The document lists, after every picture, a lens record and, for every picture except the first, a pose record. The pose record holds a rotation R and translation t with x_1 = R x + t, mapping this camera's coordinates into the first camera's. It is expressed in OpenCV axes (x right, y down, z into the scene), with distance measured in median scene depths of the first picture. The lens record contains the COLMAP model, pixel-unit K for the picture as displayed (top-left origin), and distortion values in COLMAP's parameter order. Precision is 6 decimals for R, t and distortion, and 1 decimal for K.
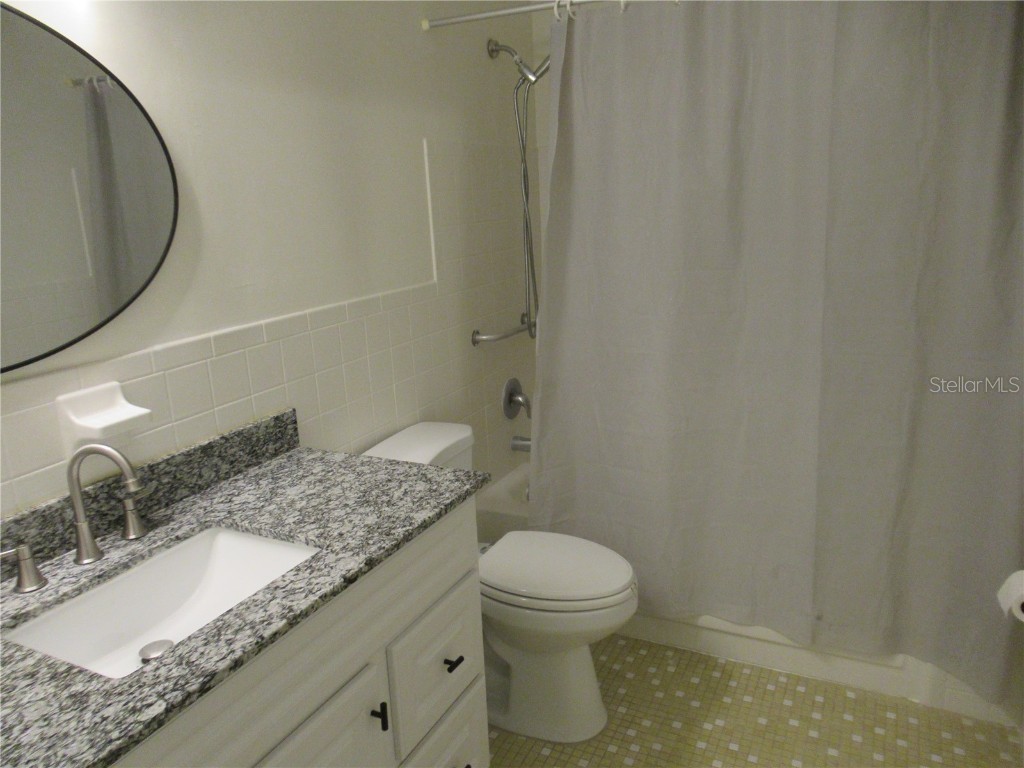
lens RADIAL K [[768.5, 0, 513.9], [0, 768.5, 384.6], [0, 0, 1]] dist [0.003546, -0.004630]
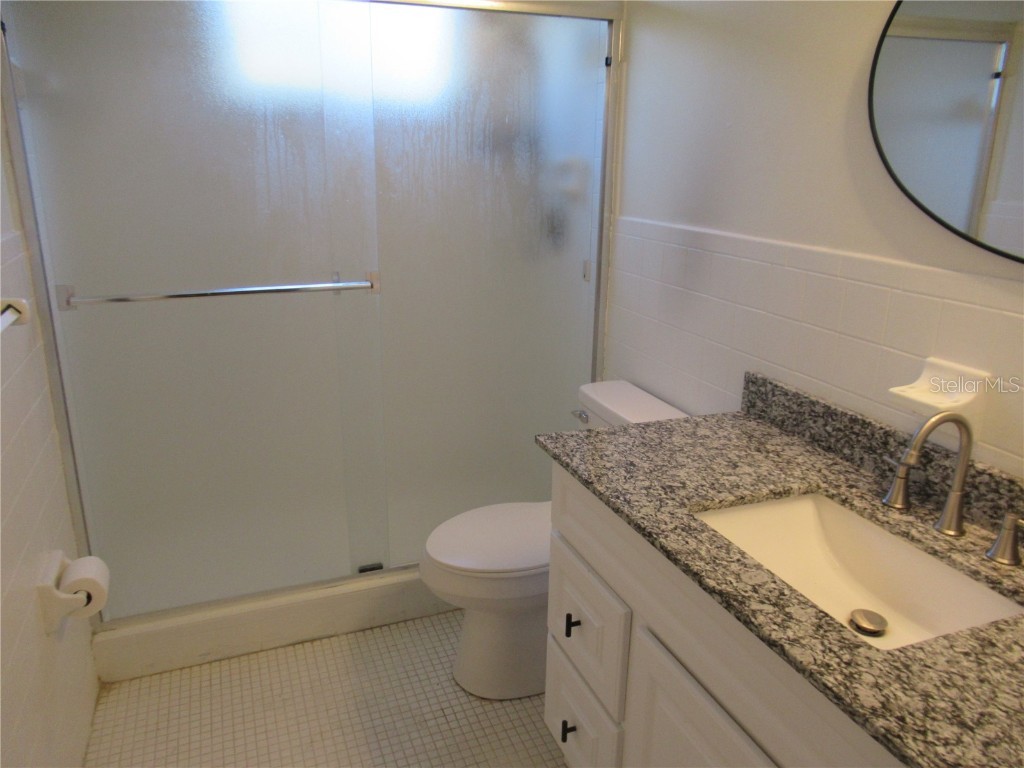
lens RADIAL K [[768.5, 0, 512.6], [0, 768.5, 382.6], [0, 0, 1]] dist [0.003546, -0.004630]
pose [[-0.666021, 0.242091, -0.705555, 0.440034], [-0.177233, 0.867424, 0.464934, -0.280249], [0.724572, 0.434703, -0.534816, 1.144374]]
